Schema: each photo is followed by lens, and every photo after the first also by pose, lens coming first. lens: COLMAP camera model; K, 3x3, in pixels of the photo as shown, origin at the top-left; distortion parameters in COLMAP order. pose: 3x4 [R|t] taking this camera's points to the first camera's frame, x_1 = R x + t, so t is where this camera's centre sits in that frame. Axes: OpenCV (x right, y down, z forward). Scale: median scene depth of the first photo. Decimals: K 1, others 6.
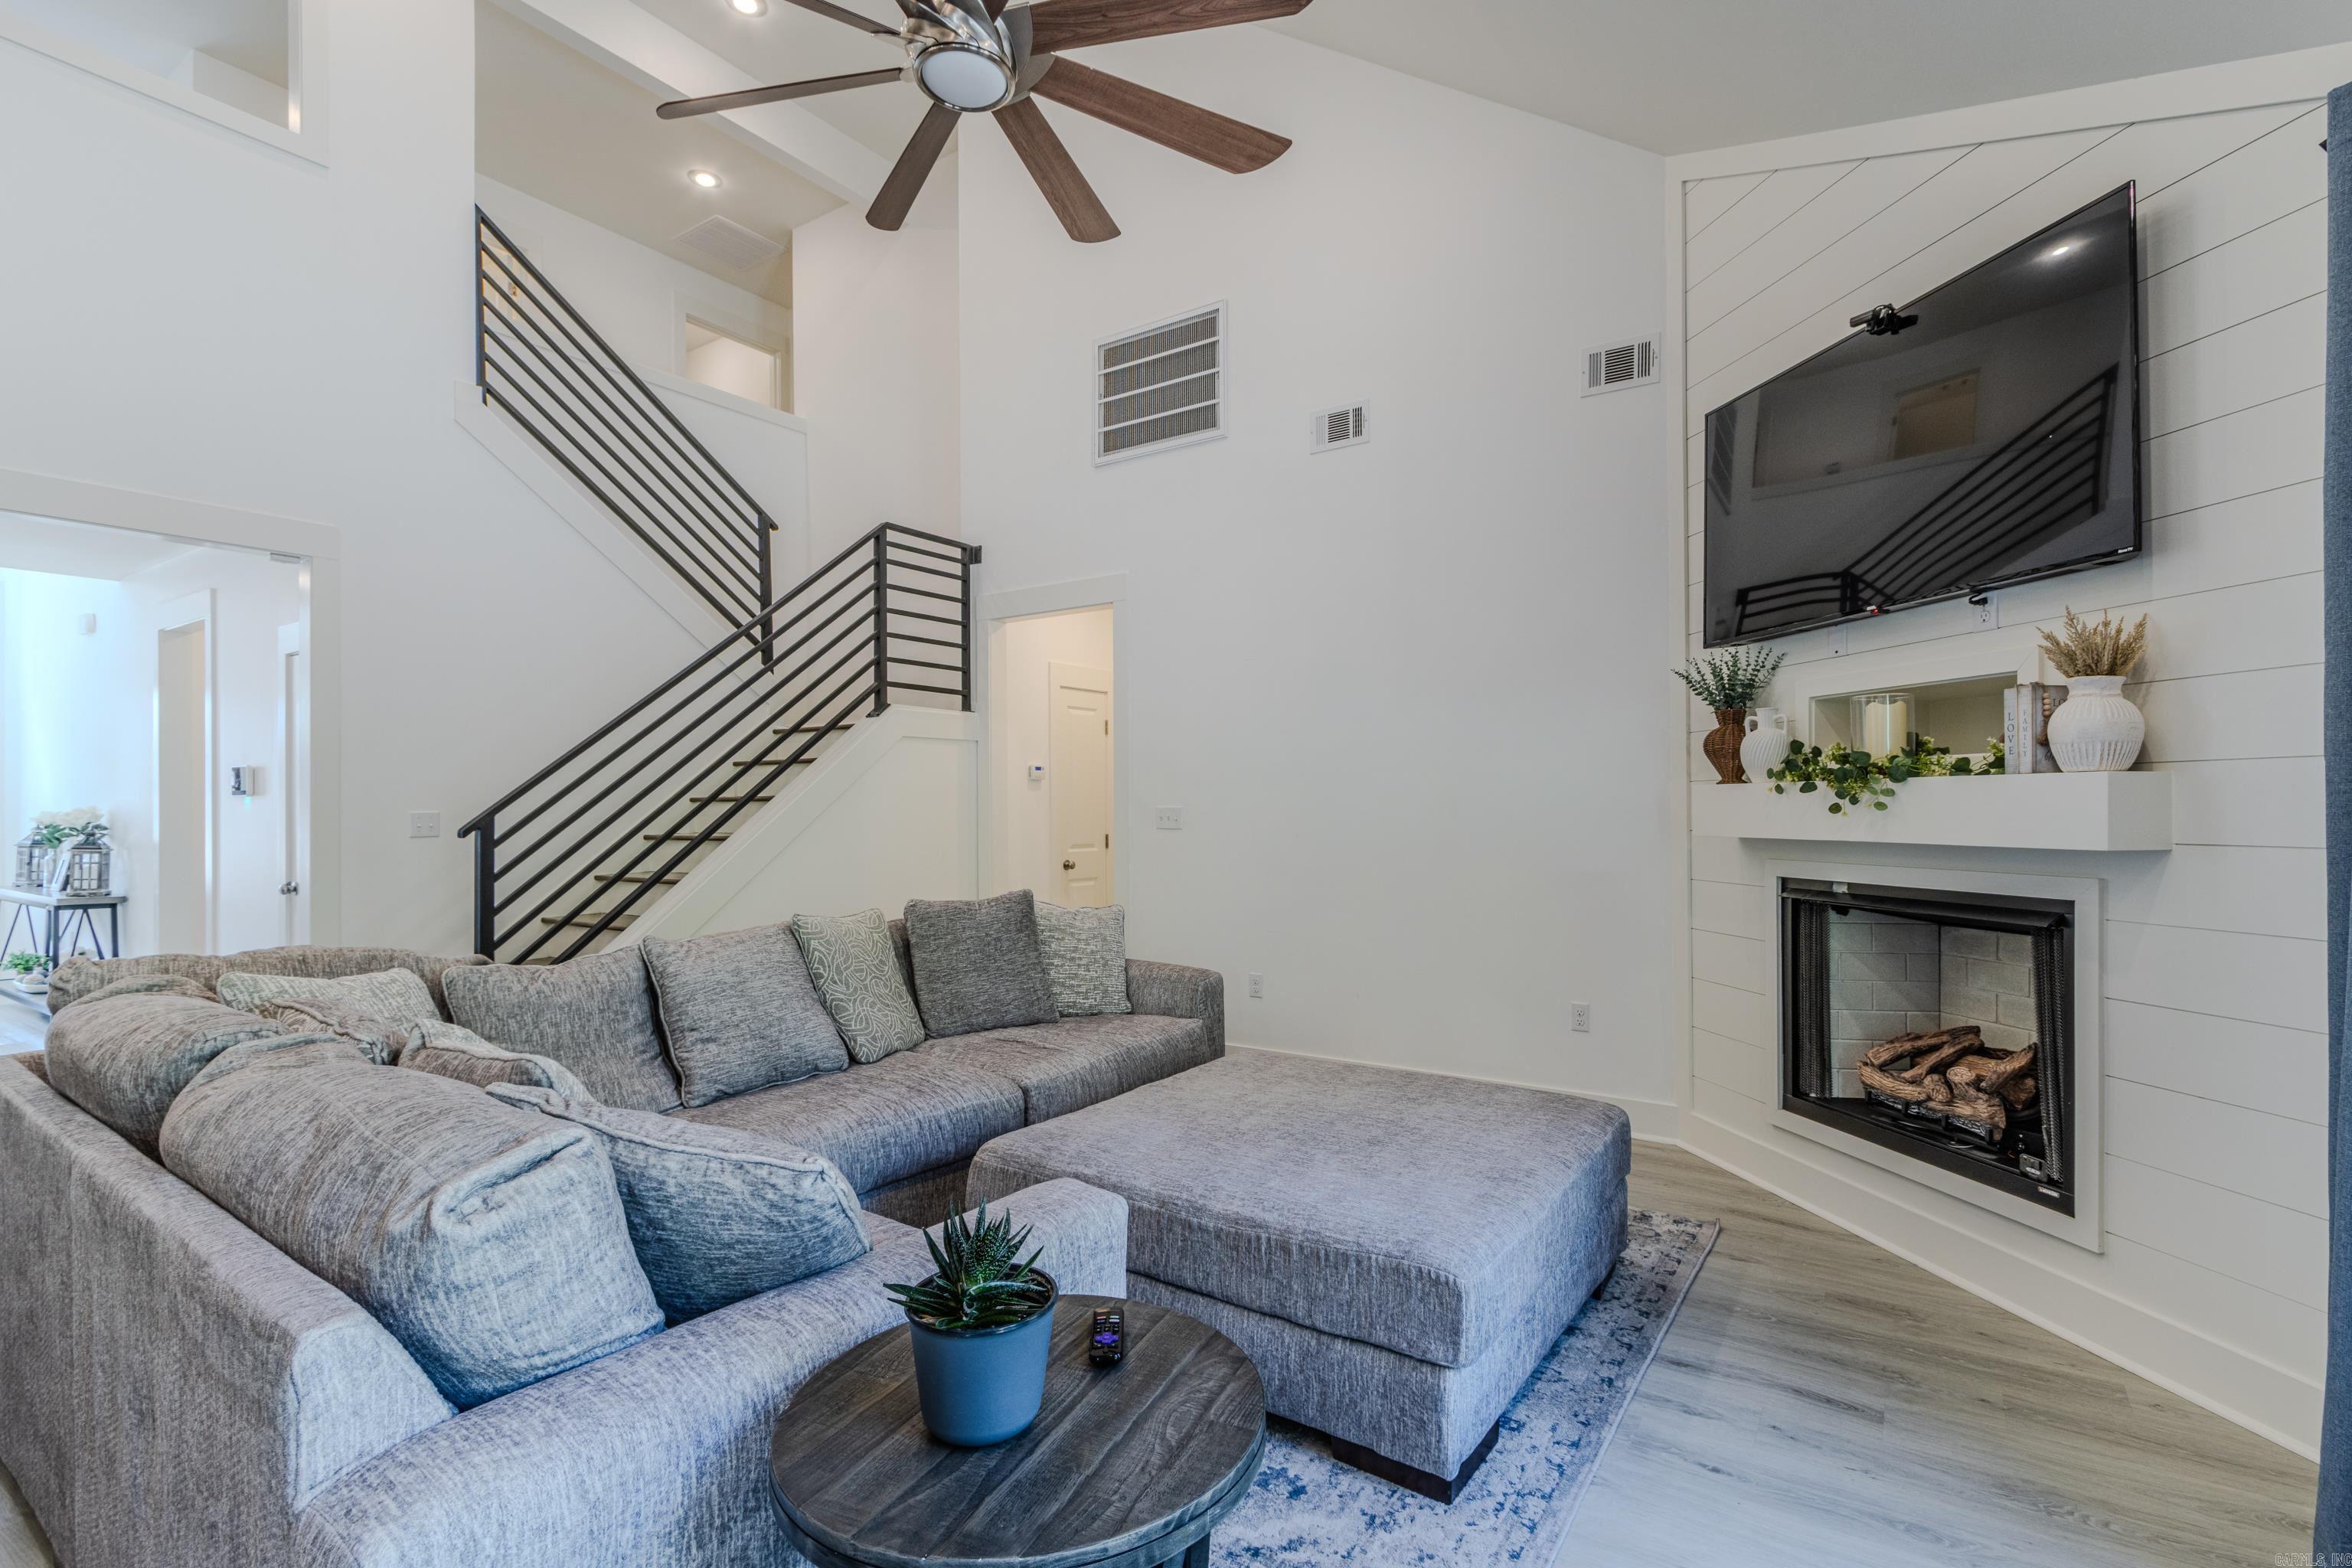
lens RADIAL K [[1096.6, 0, 1188.4], [0, 1096.6, 807.8], [0, 0, 1]] dist [0.011229, -0.004685]
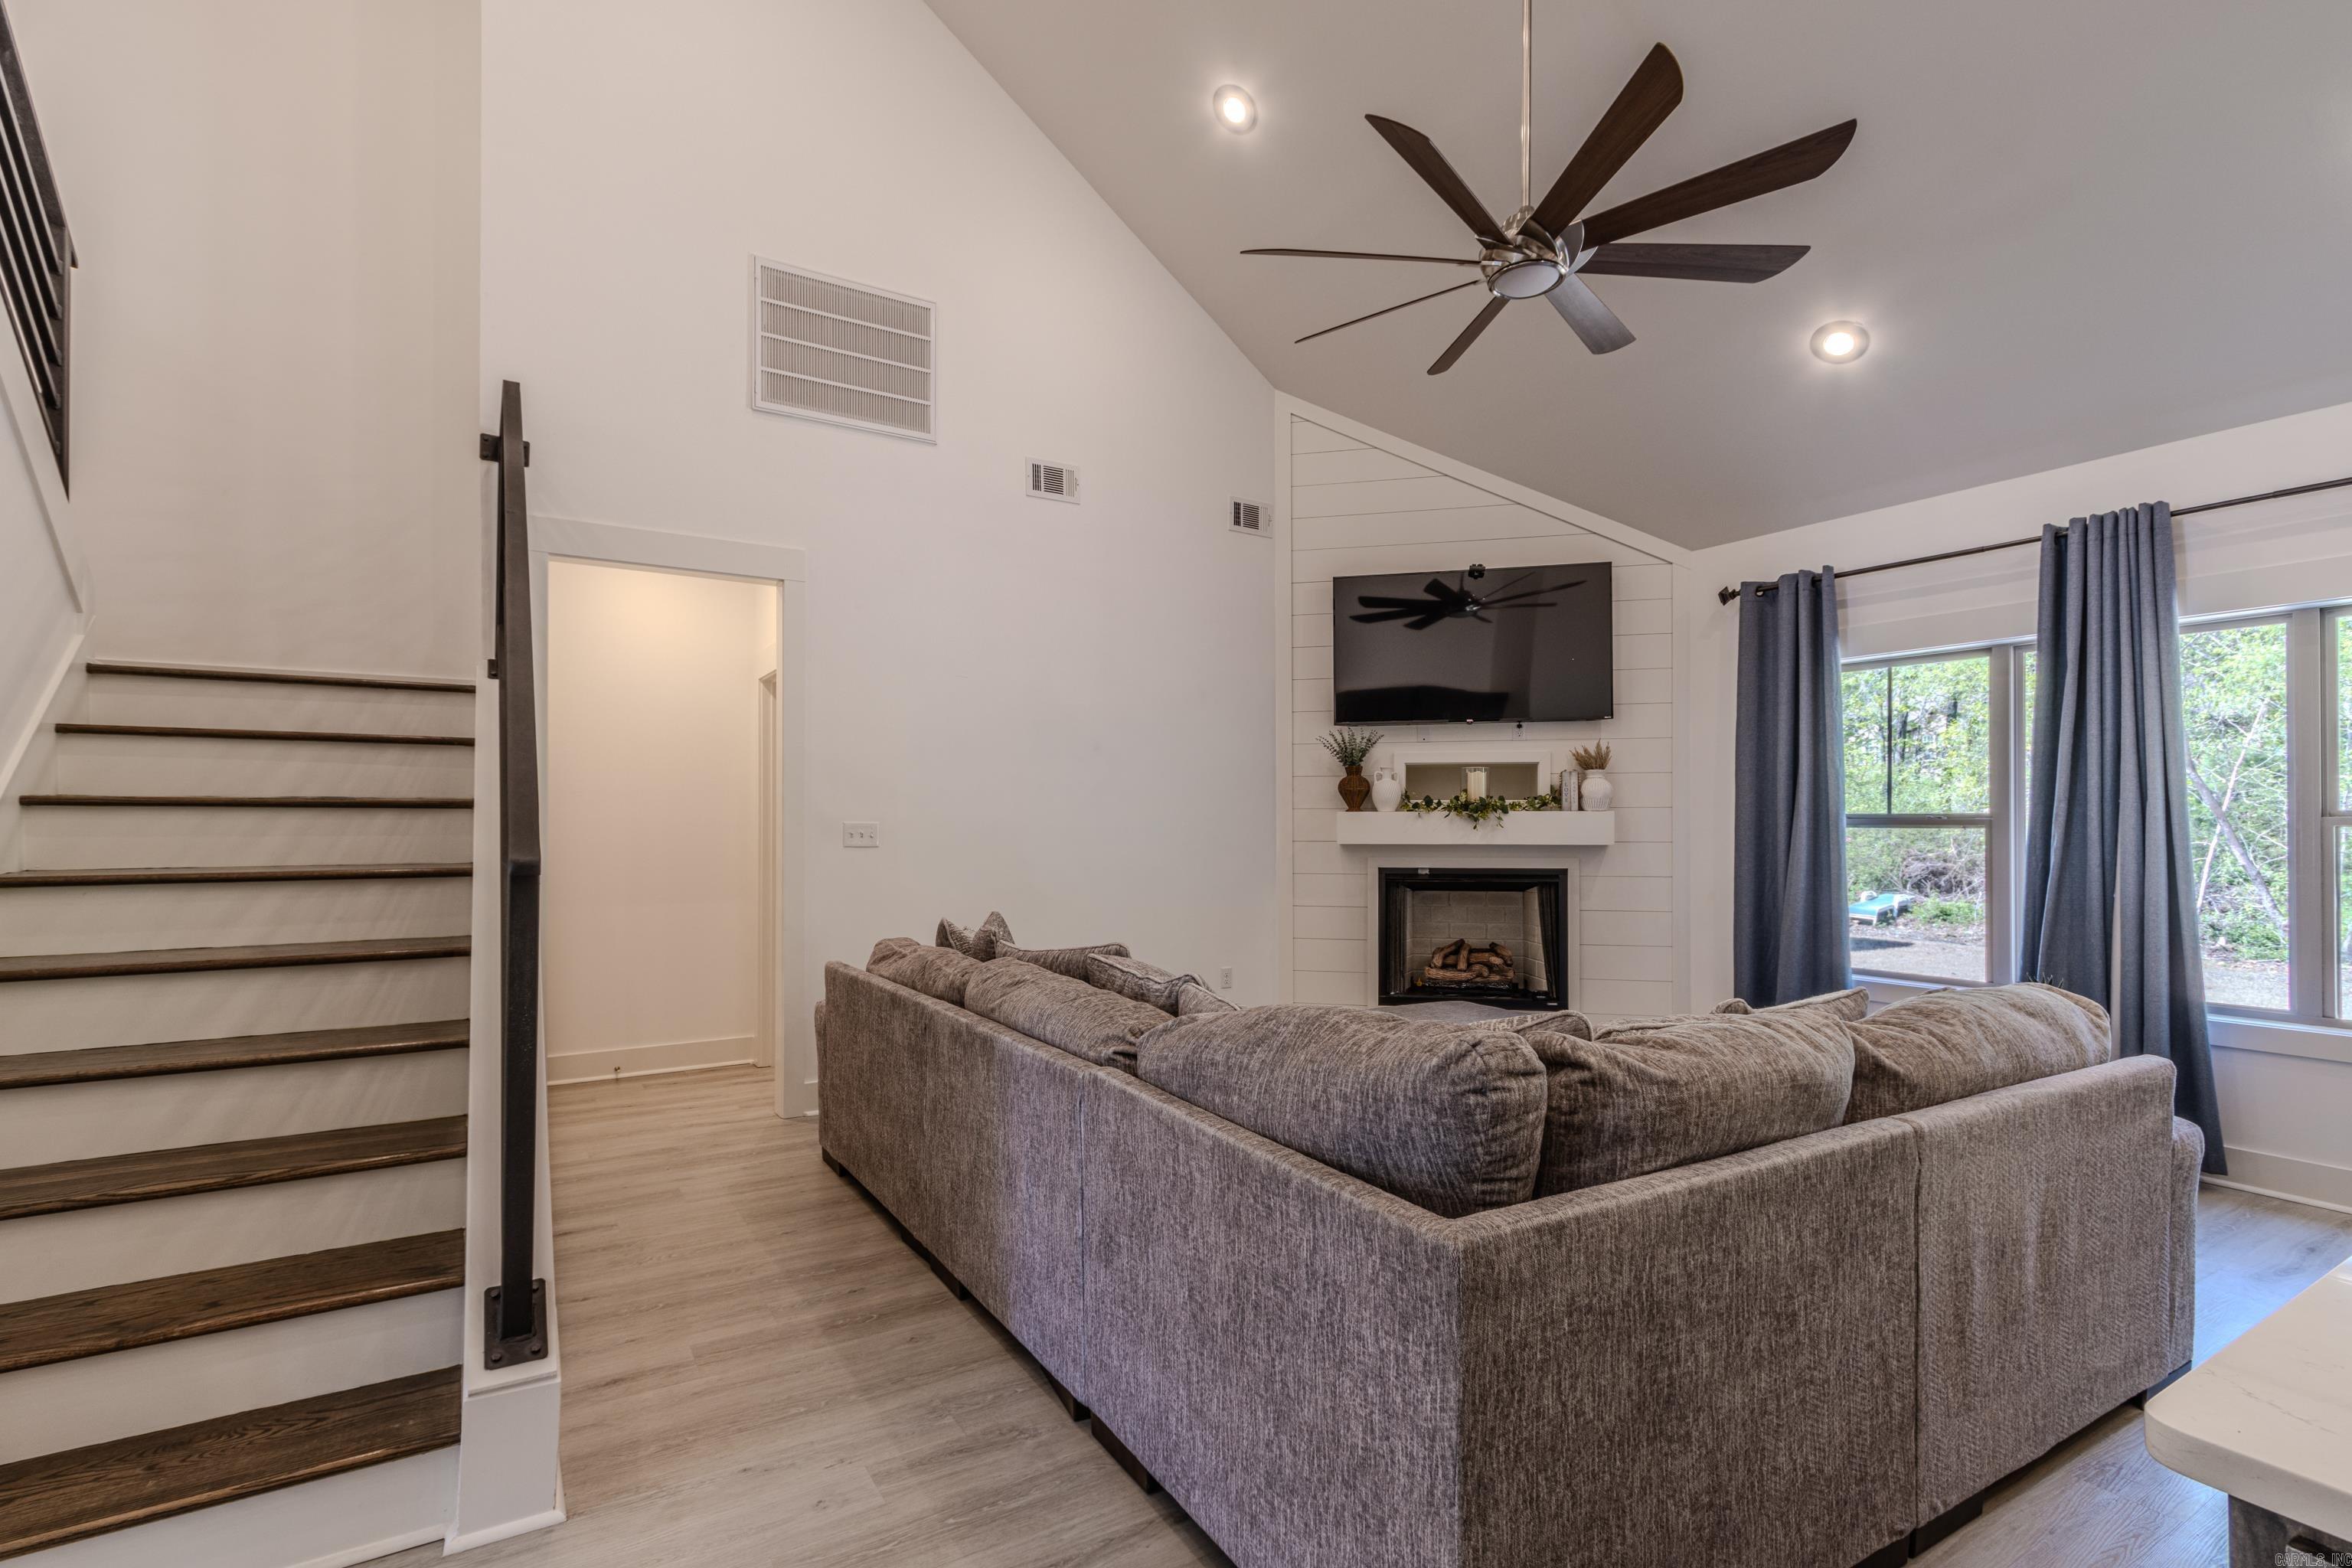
lens RADIAL K [[1096.6, 0, 1206.6], [0, 1096.6, 829.8], [0, 0, 1]] dist [0.011229, -0.004685]
pose [[0.403059, 0.006290, 0.915152, -1.139707], [-0.000710, 0.999978, -0.006560, 0.016828], [-0.915174, 0.001995, 0.403055, 0.580861]]
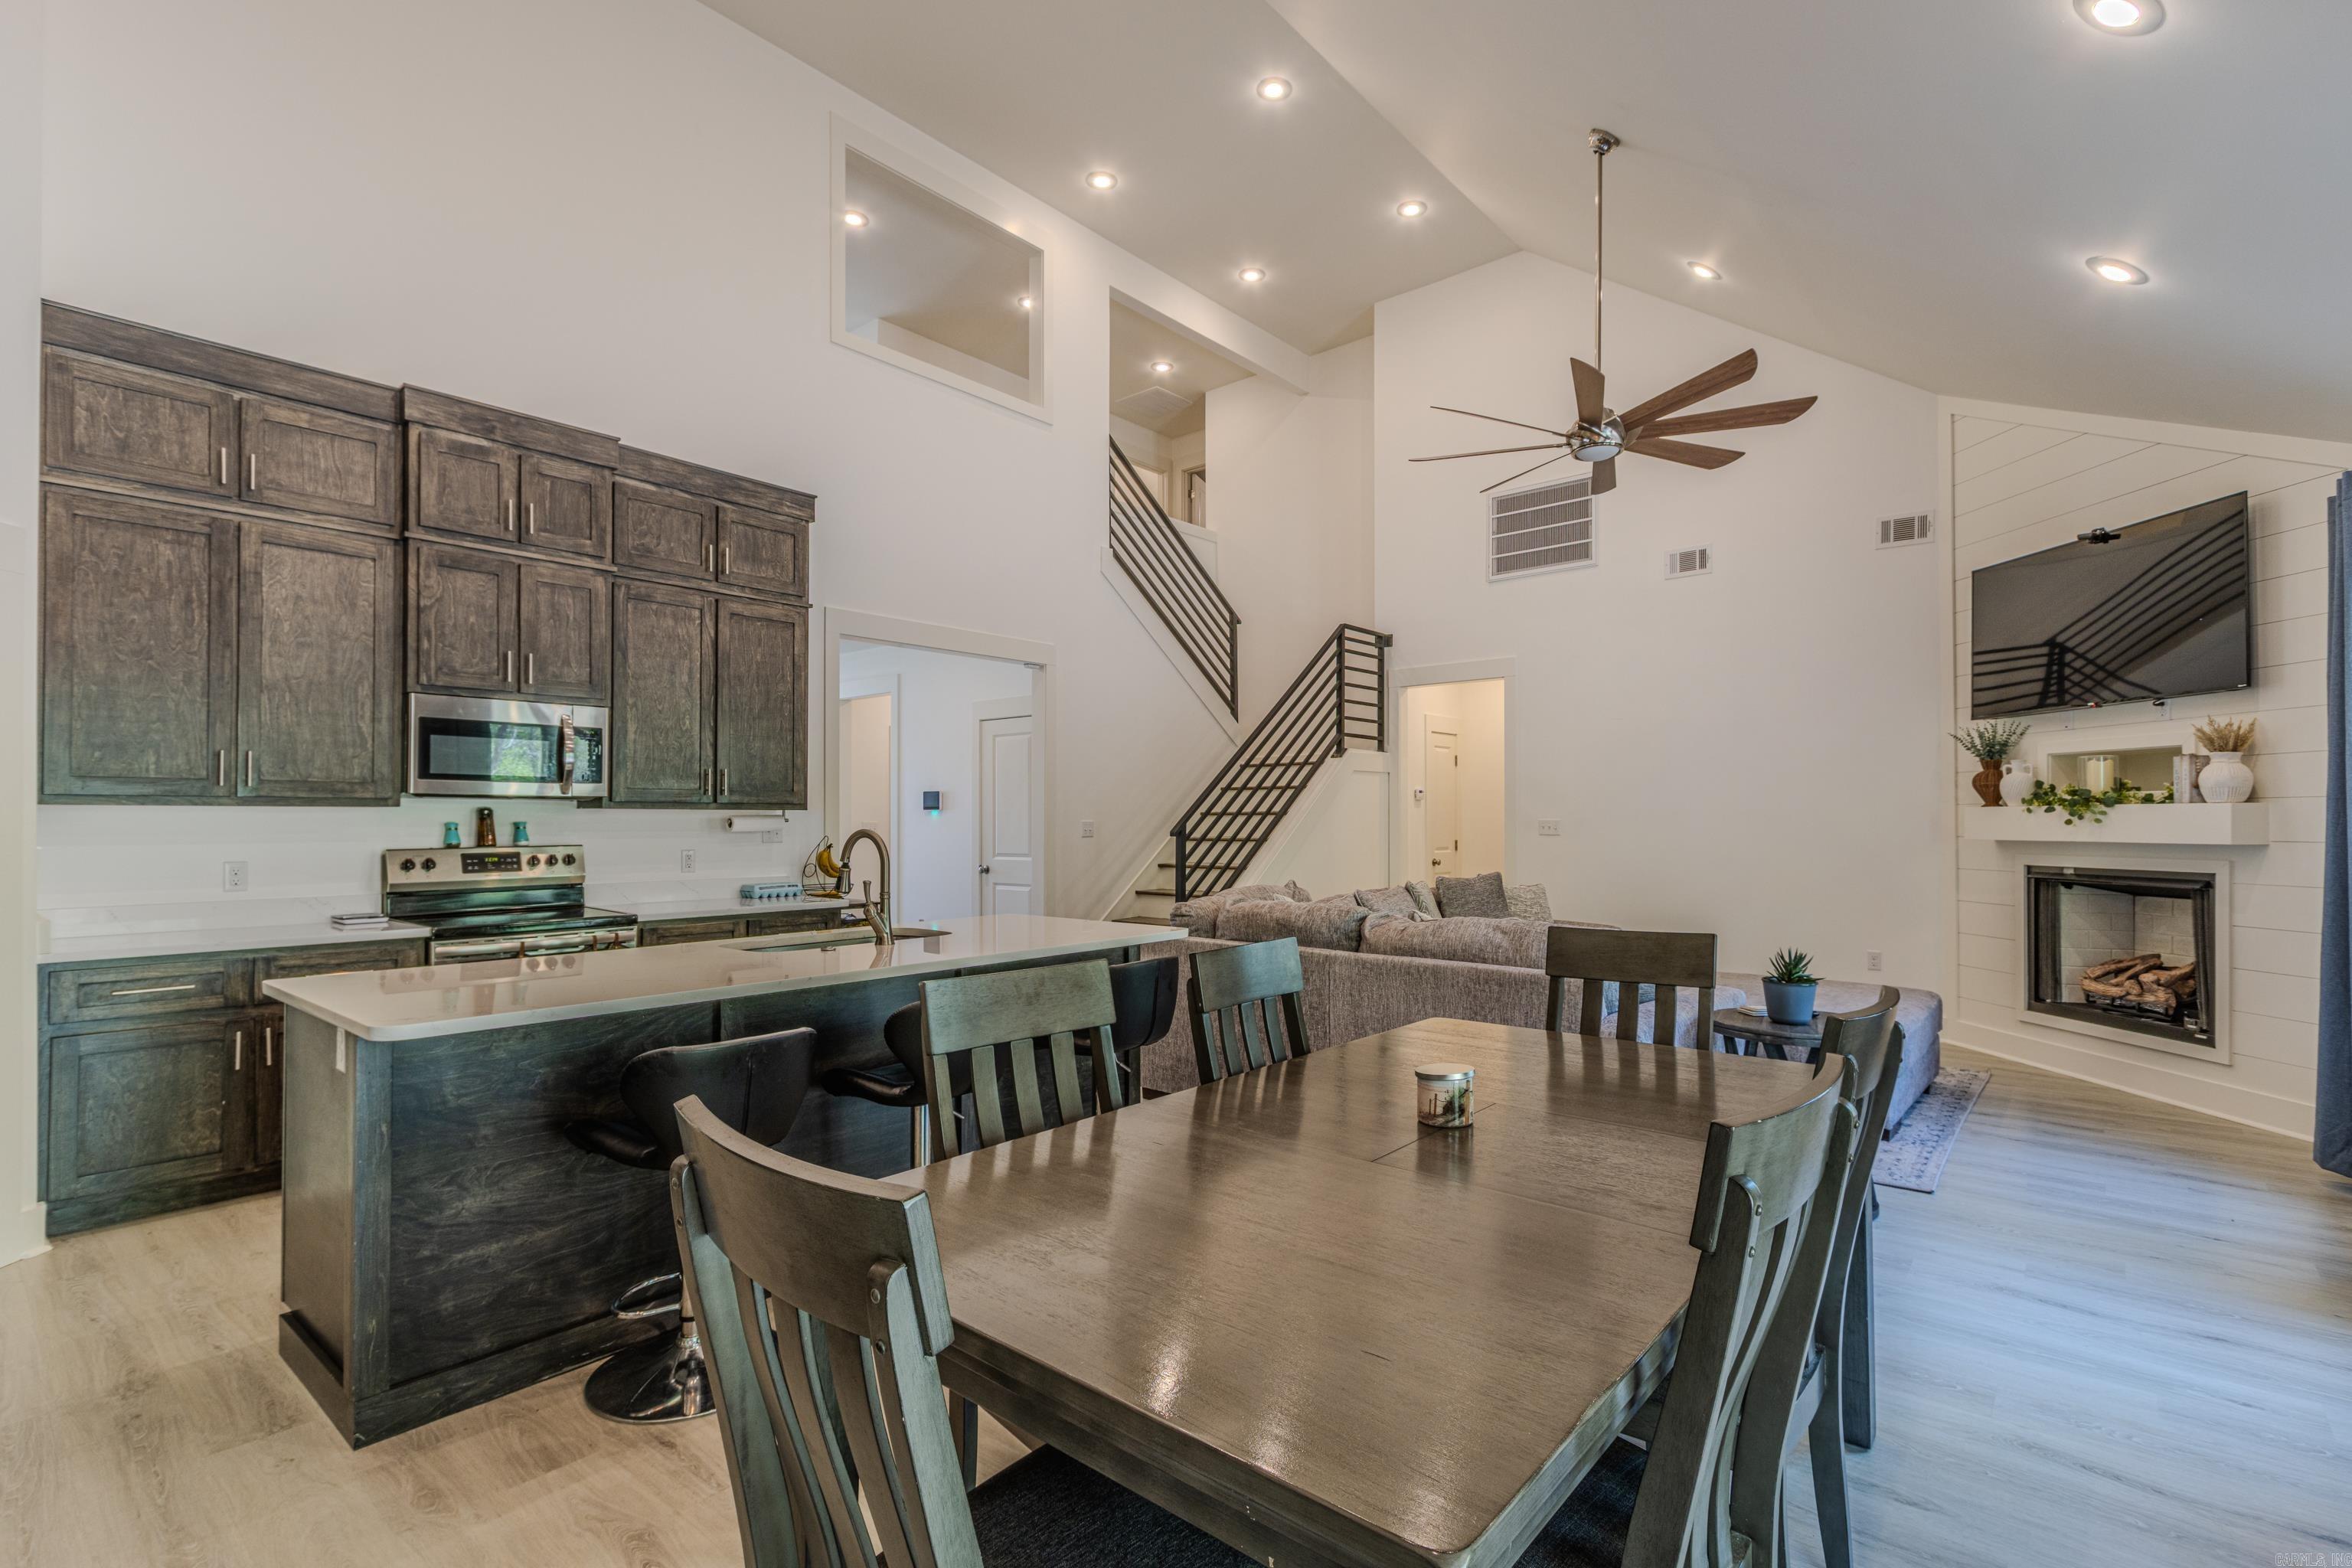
lens RADIAL K [[1096.6, 0, 1189.3], [0, 1096.6, 817.8], [0, 0, 1]] dist [0.011229, -0.004685]
pose [[0.994232, 0.003003, -0.107208, -0.517472], [-0.003325, 0.999990, -0.002824, 0.002843], [0.107198, 0.003164, 0.994233, -0.749736]]
